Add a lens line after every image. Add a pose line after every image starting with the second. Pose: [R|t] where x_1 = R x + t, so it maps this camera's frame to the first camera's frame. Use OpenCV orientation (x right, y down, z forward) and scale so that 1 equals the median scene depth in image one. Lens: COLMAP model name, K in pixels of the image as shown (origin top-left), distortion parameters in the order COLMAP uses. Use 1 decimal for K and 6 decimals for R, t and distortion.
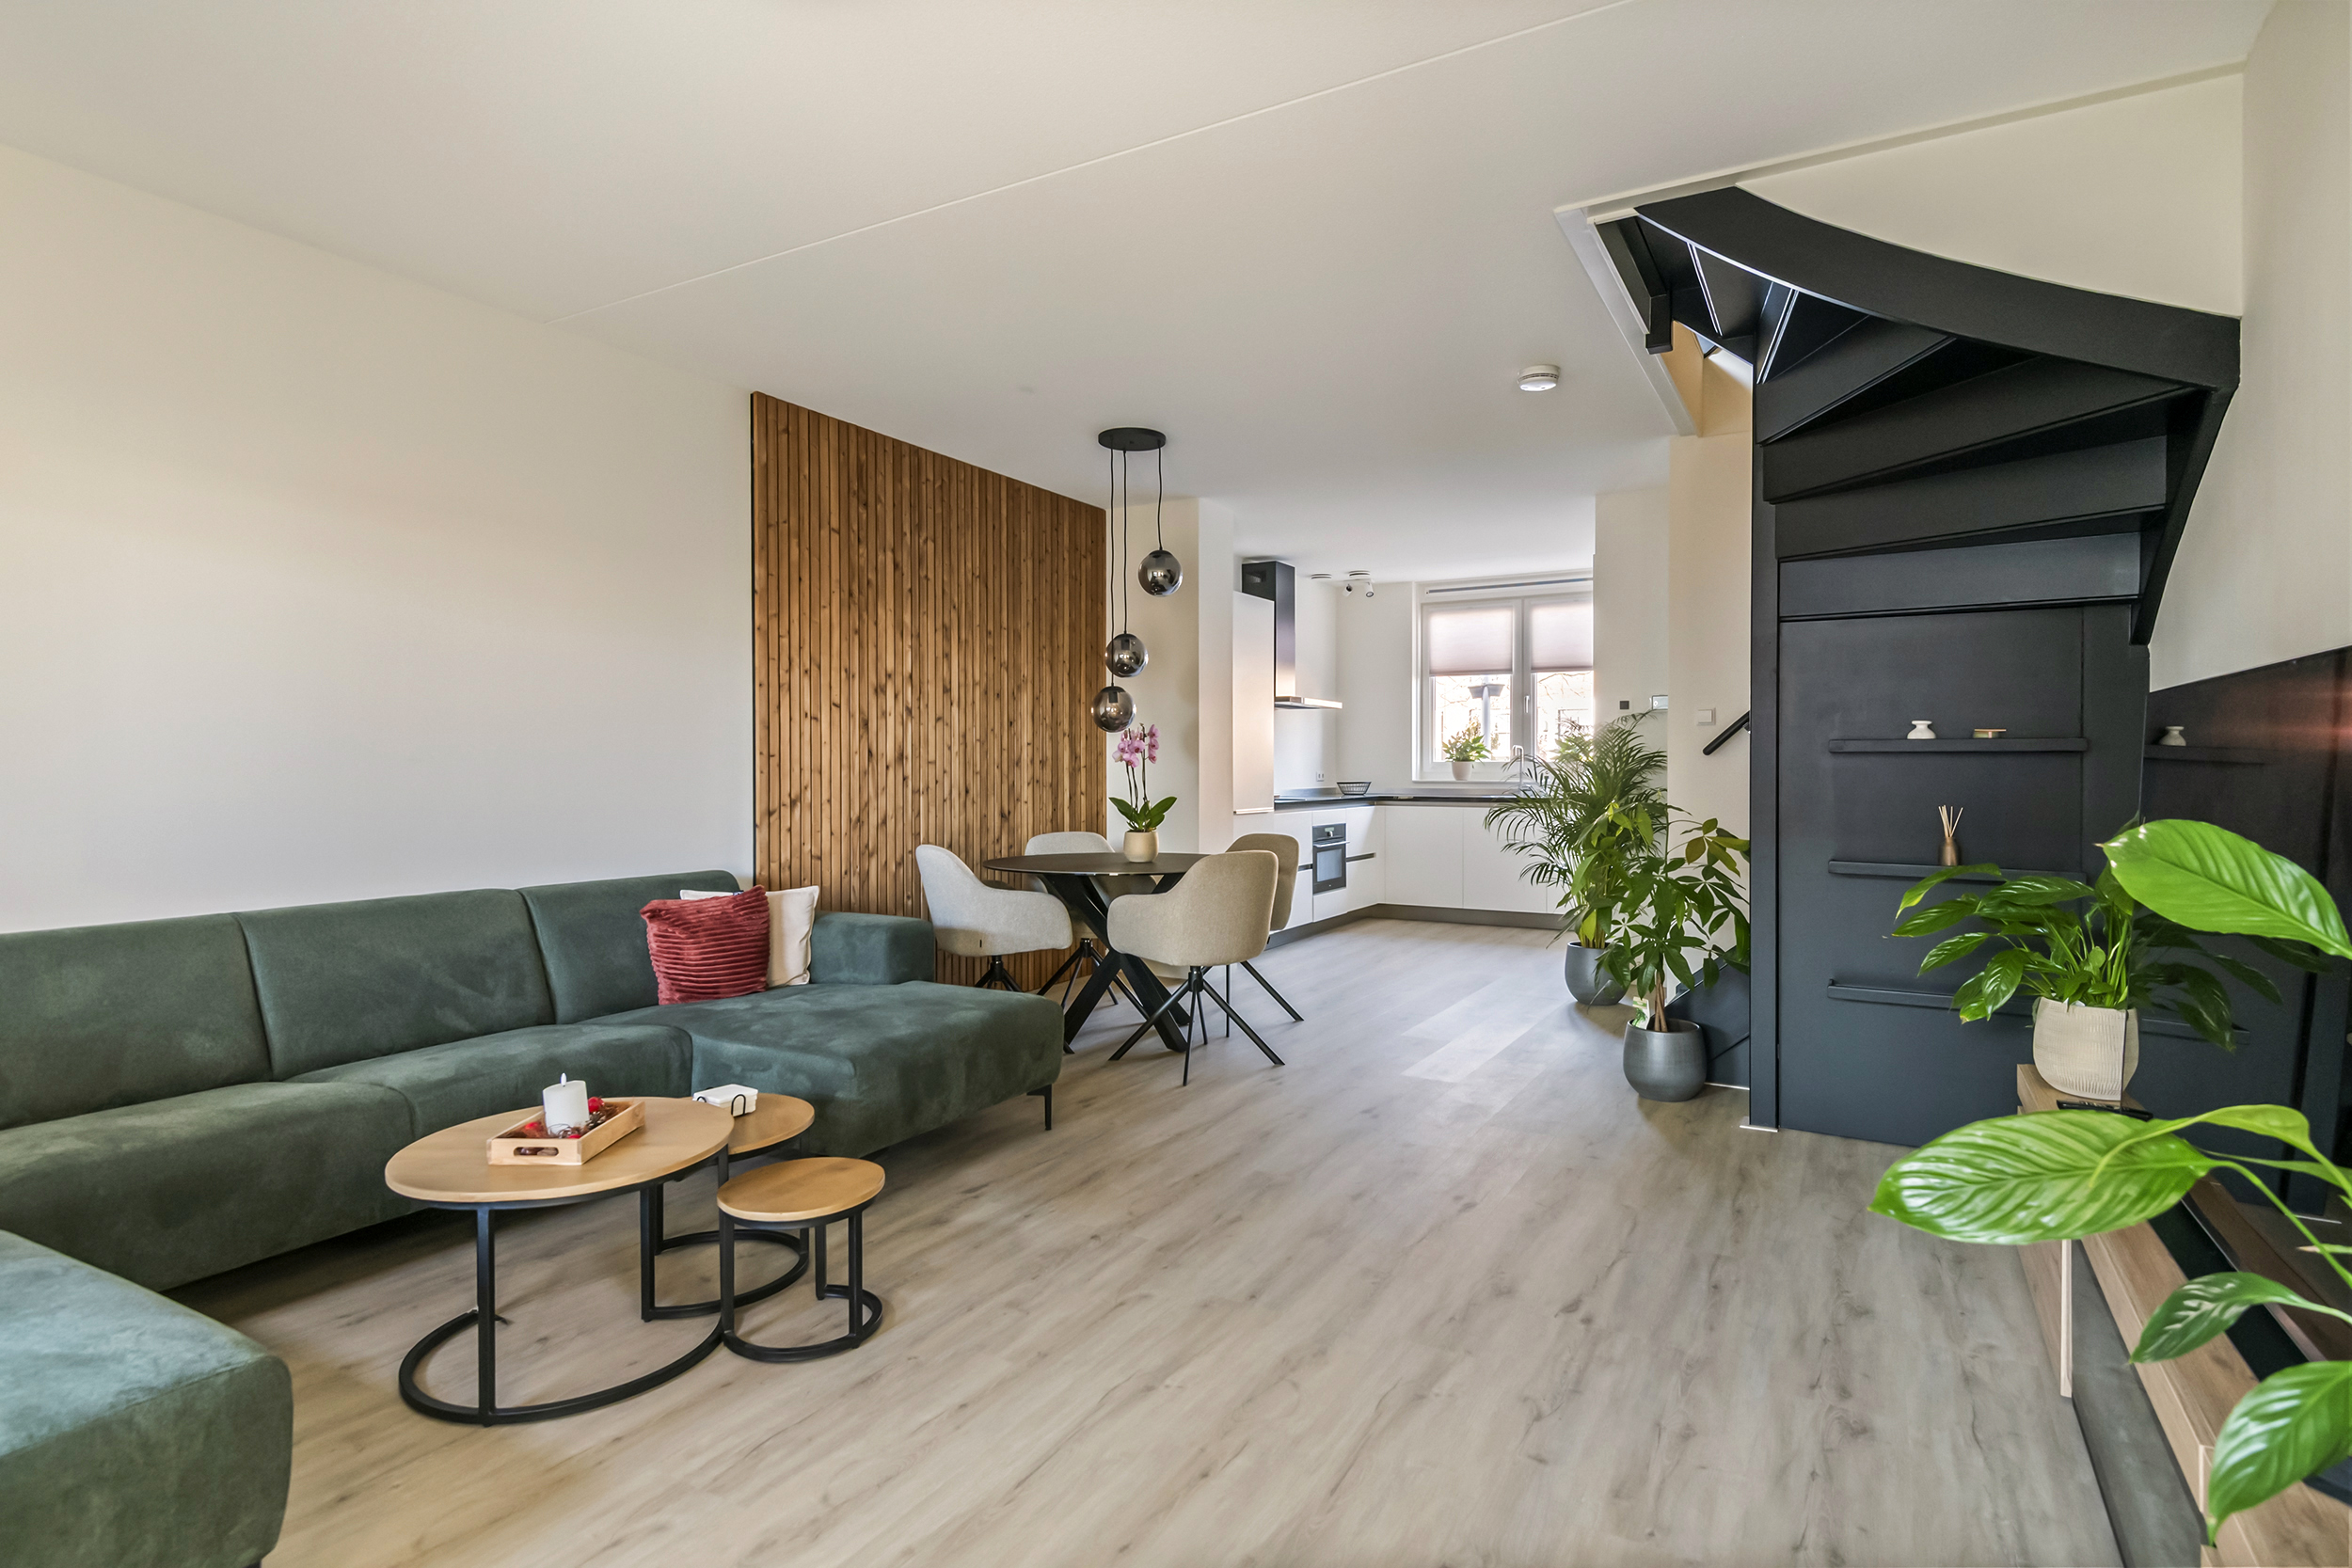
lens RADIAL K [[1274.8, 0, 1158.5], [0, 1274.8, 784.0], [0, 0, 1]] dist [0.020564, -0.007923]
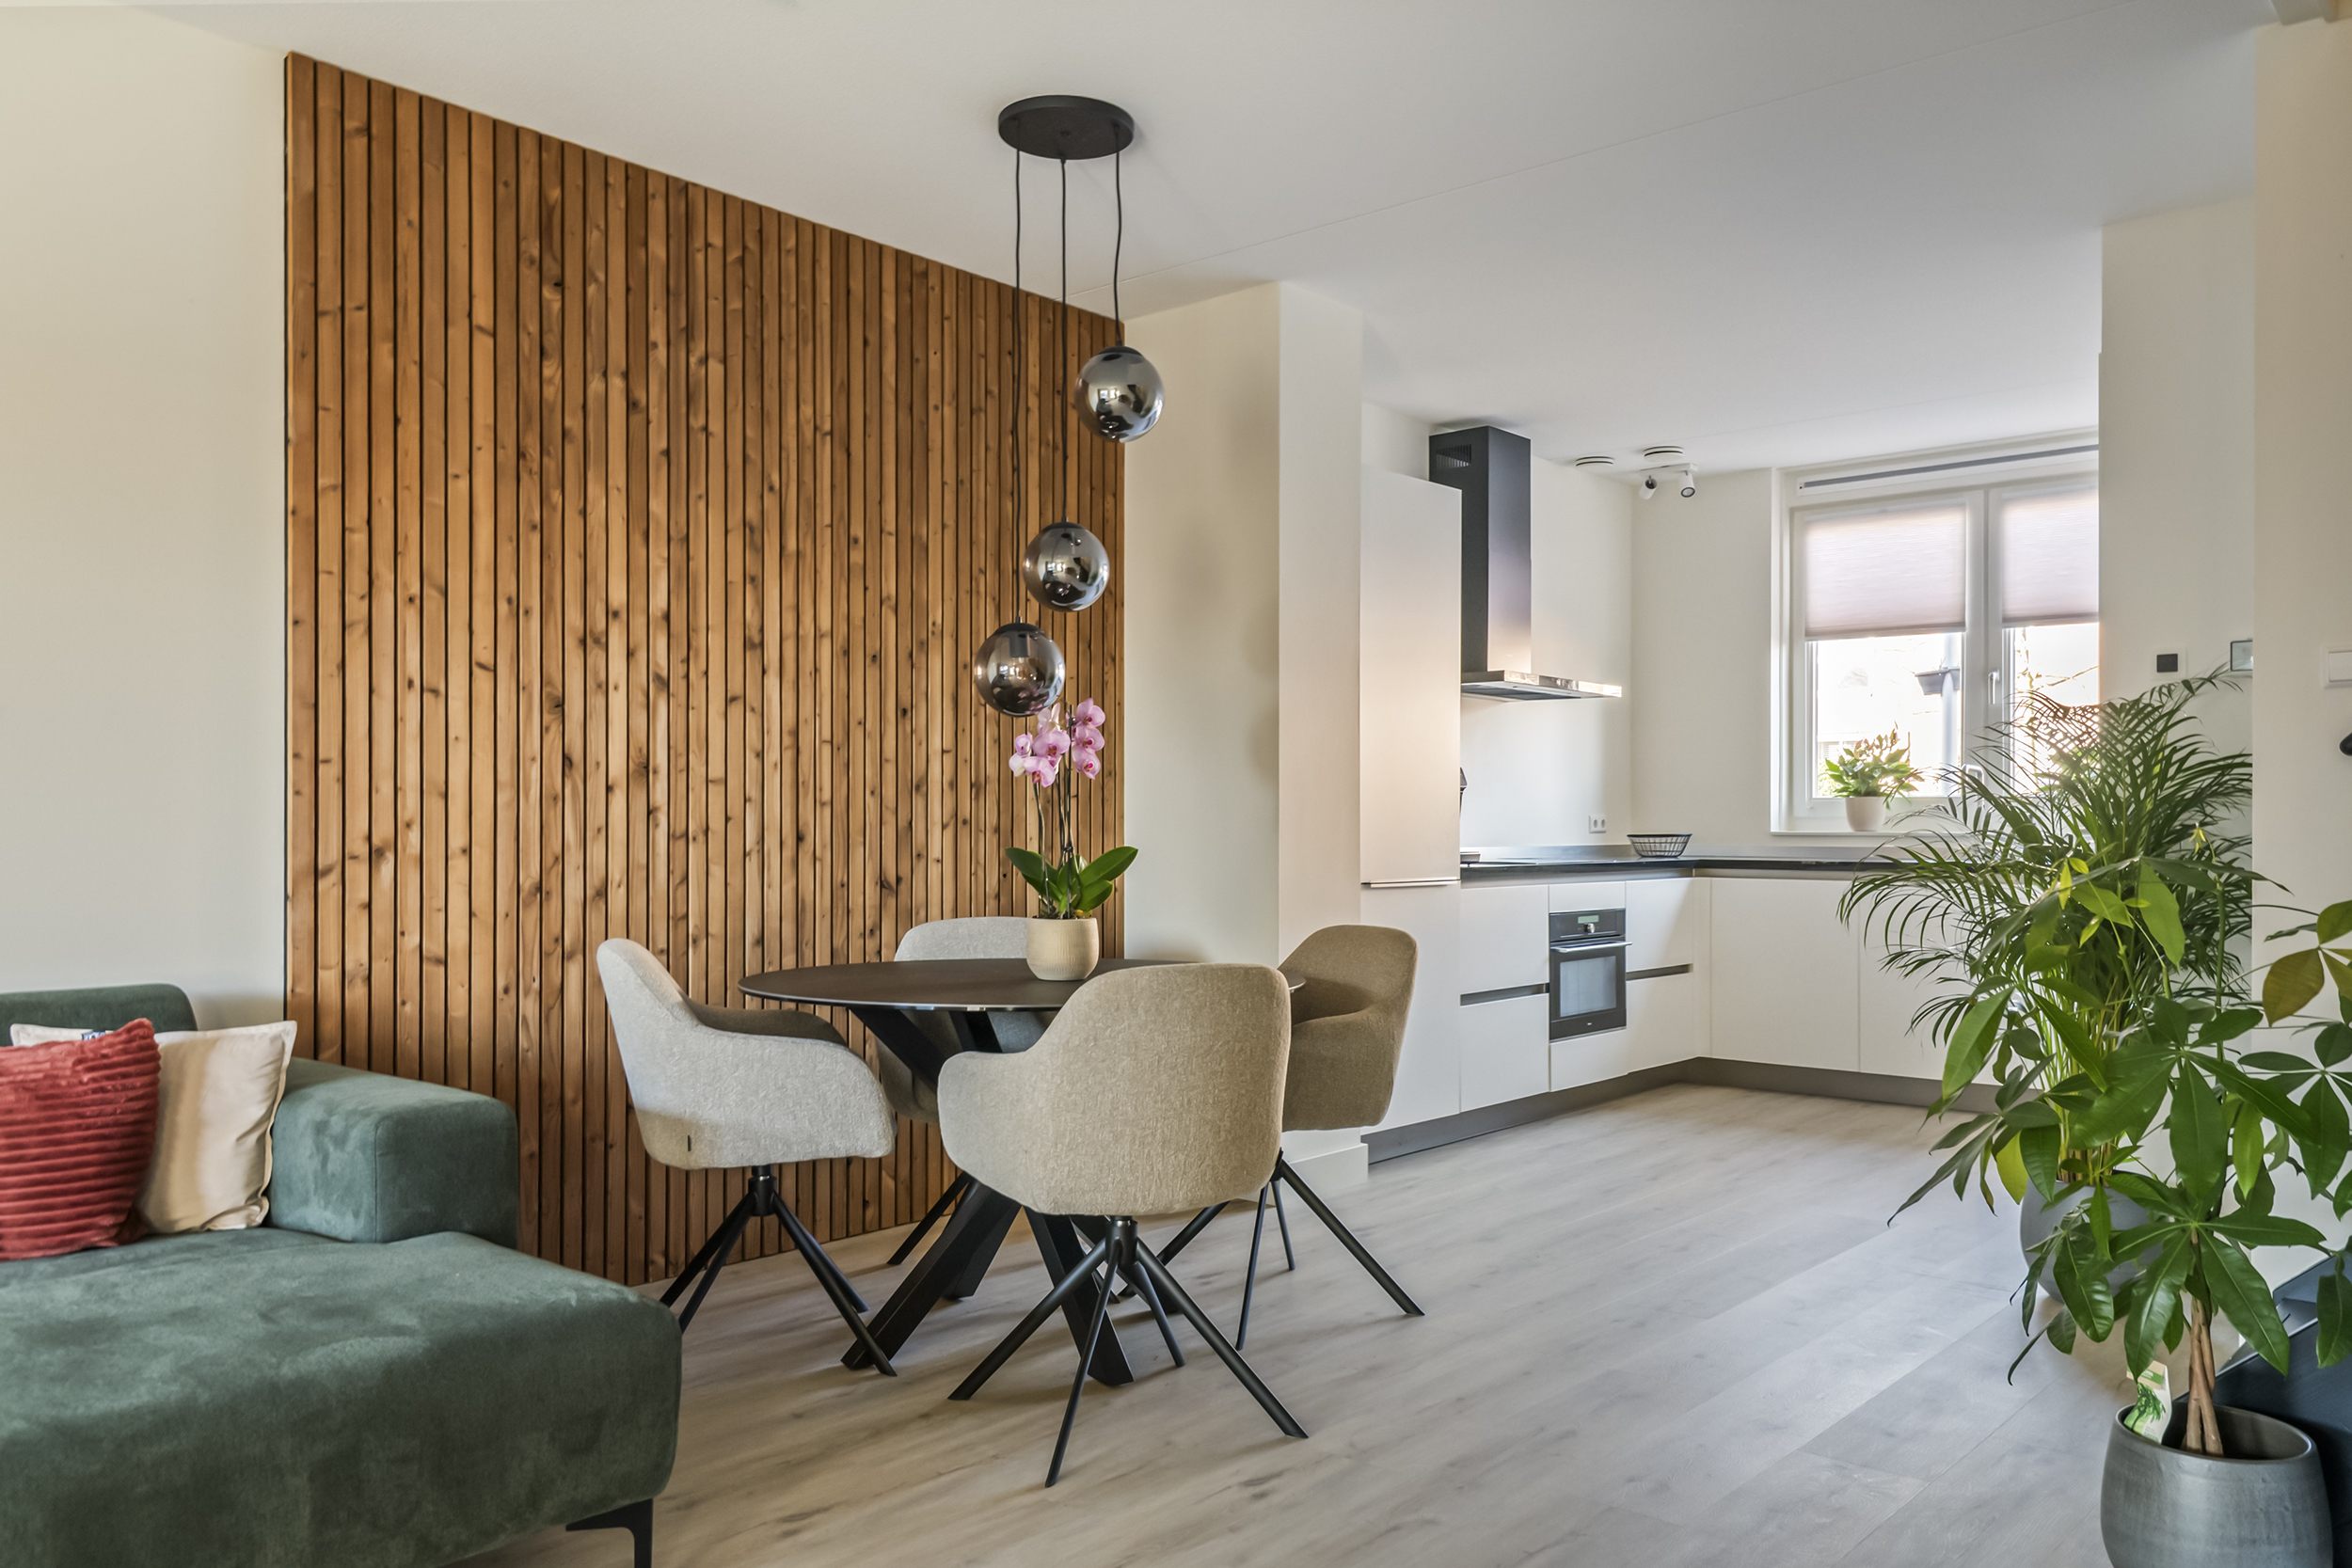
lens RADIAL K [[1805.5, 0, 1153.7], [0, 1805.5, 825.6], [0, 0, 1]] dist [0.020082, -0.009524]
pose [[0.981050, 0.002361, -0.193741, 0.139728], [-0.005096, 0.999894, -0.013620, 0.010128], [0.193688, 0.014349, 0.980958, 0.296081]]
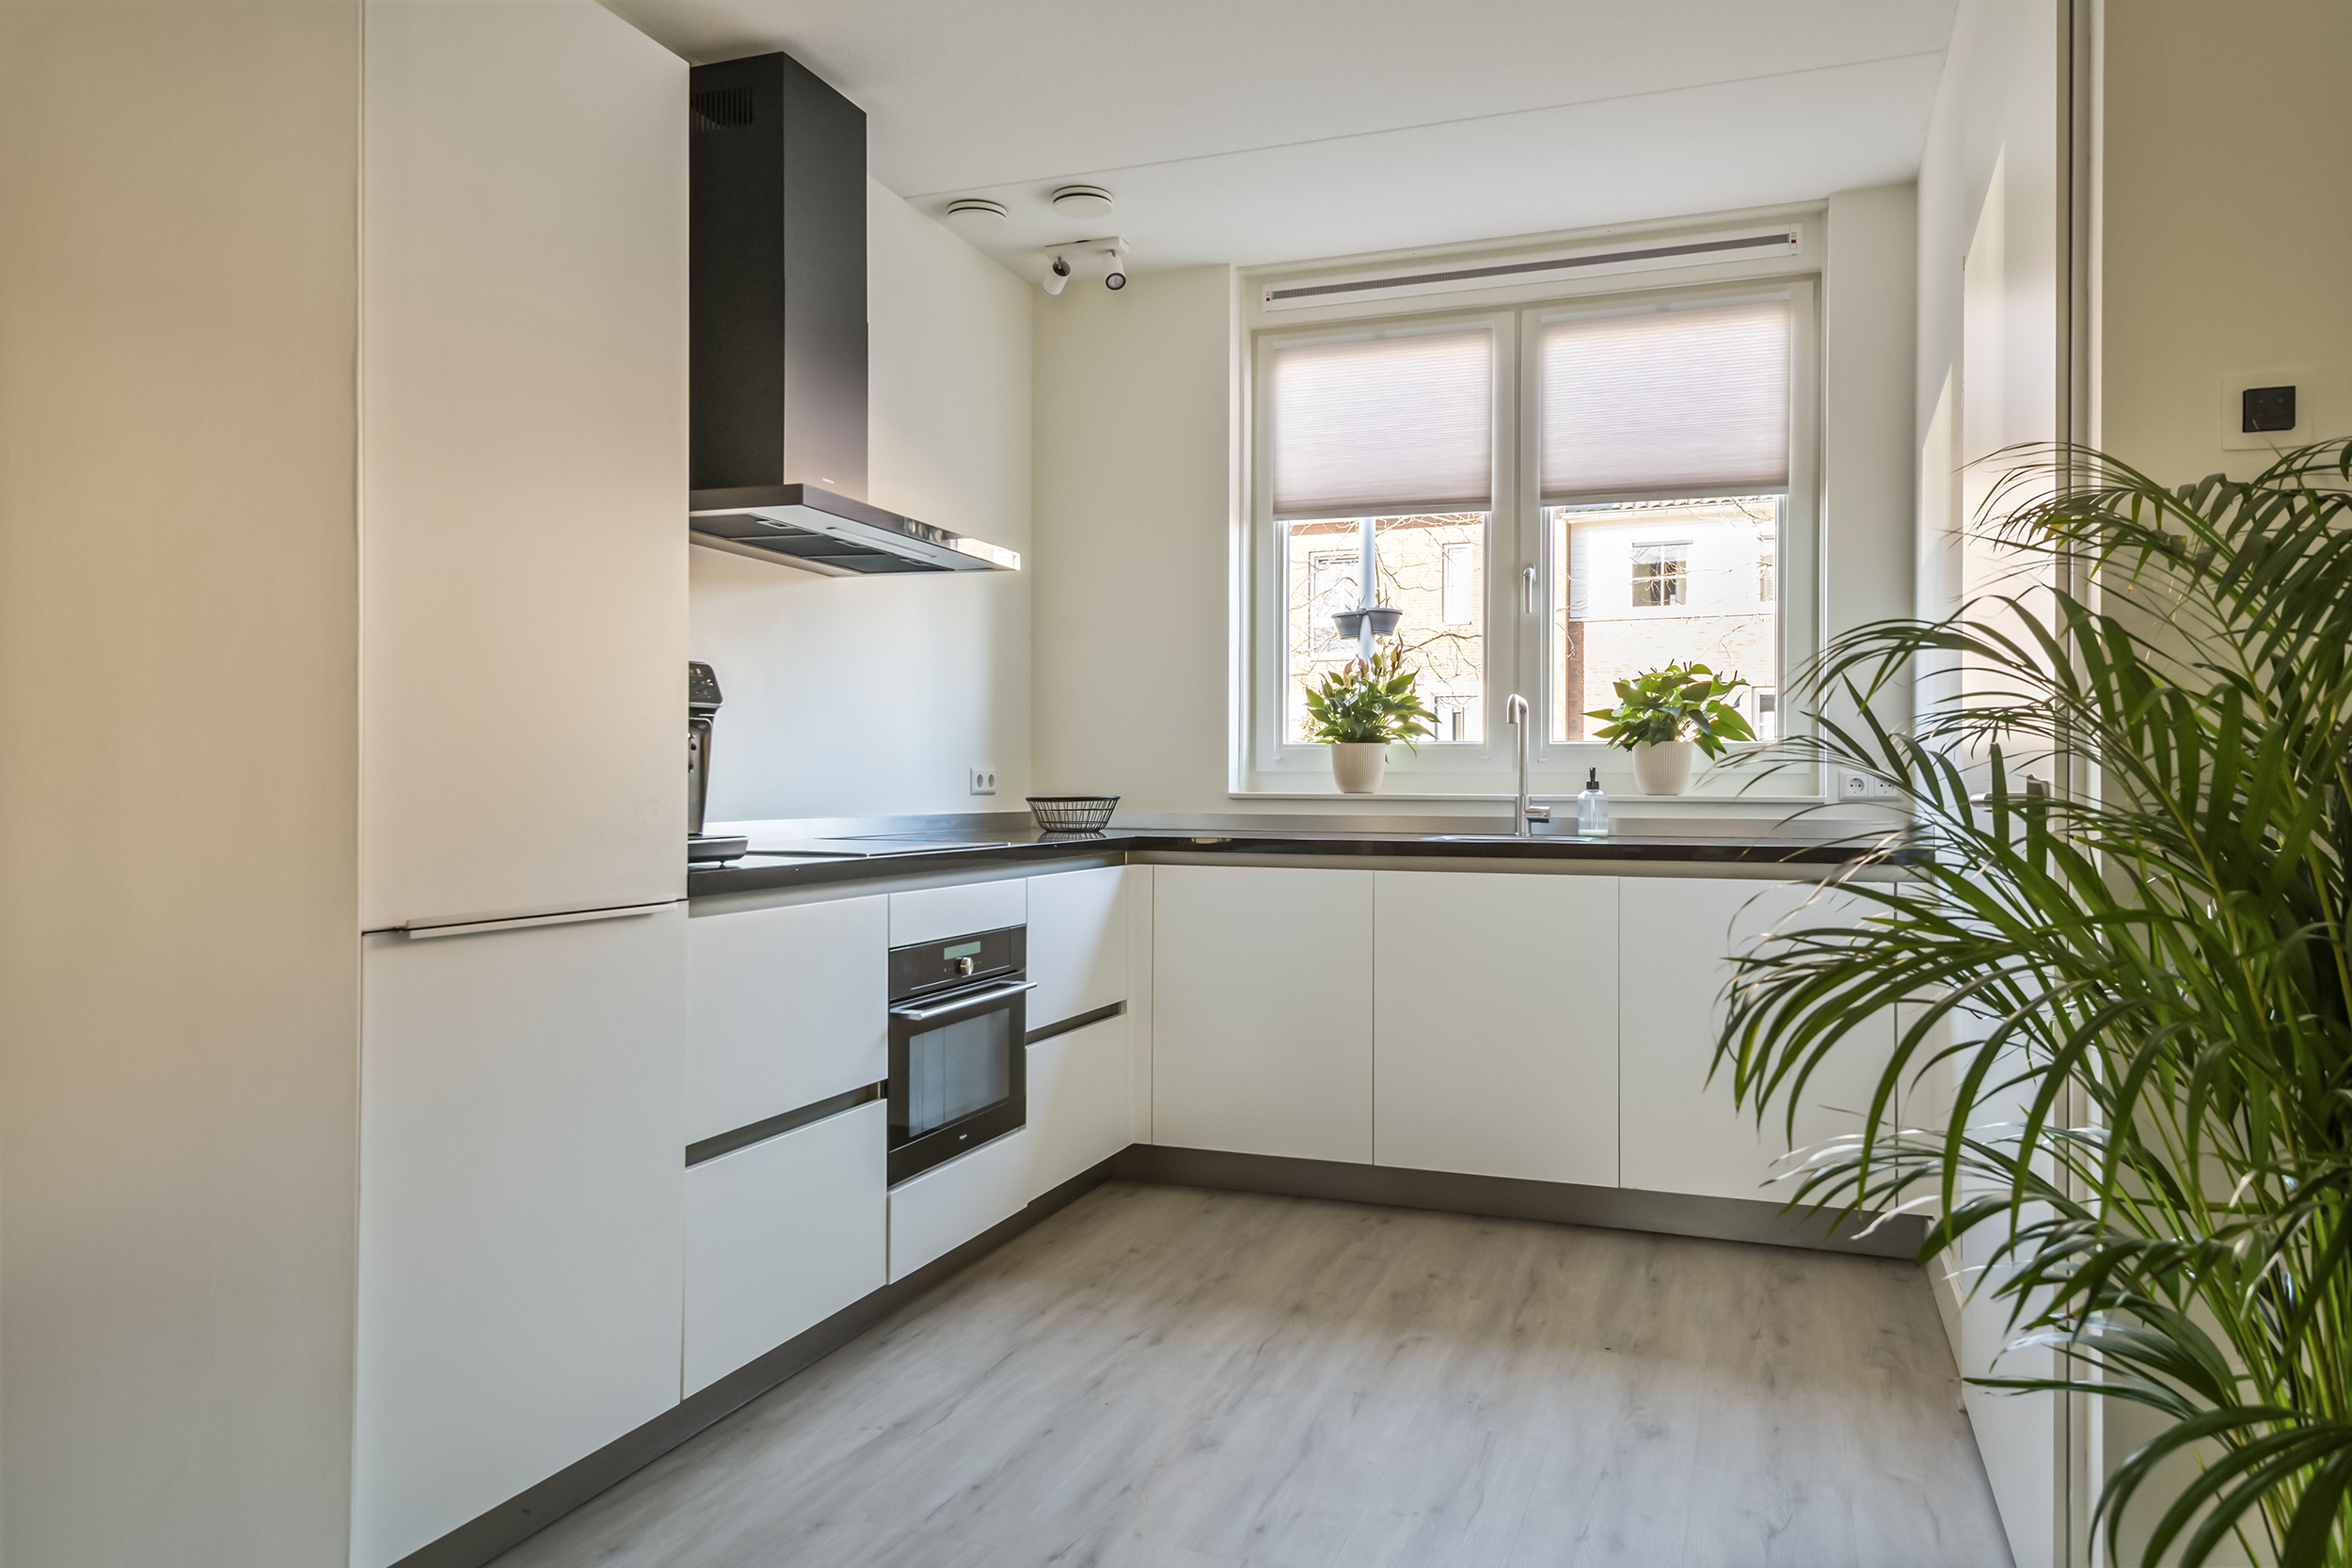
lens RADIAL K [[1542.8, 0, 1187.3], [0, 1542.8, 788.5], [0, 0, 1]] dist [0.005375, 0.001491]
pose [[0.984847, 0.005198, 0.173346, 0.168723], [-0.003274, 0.999930, -0.011380, 0.001732], [-0.173393, 0.010640, 0.984795, 0.864805]]
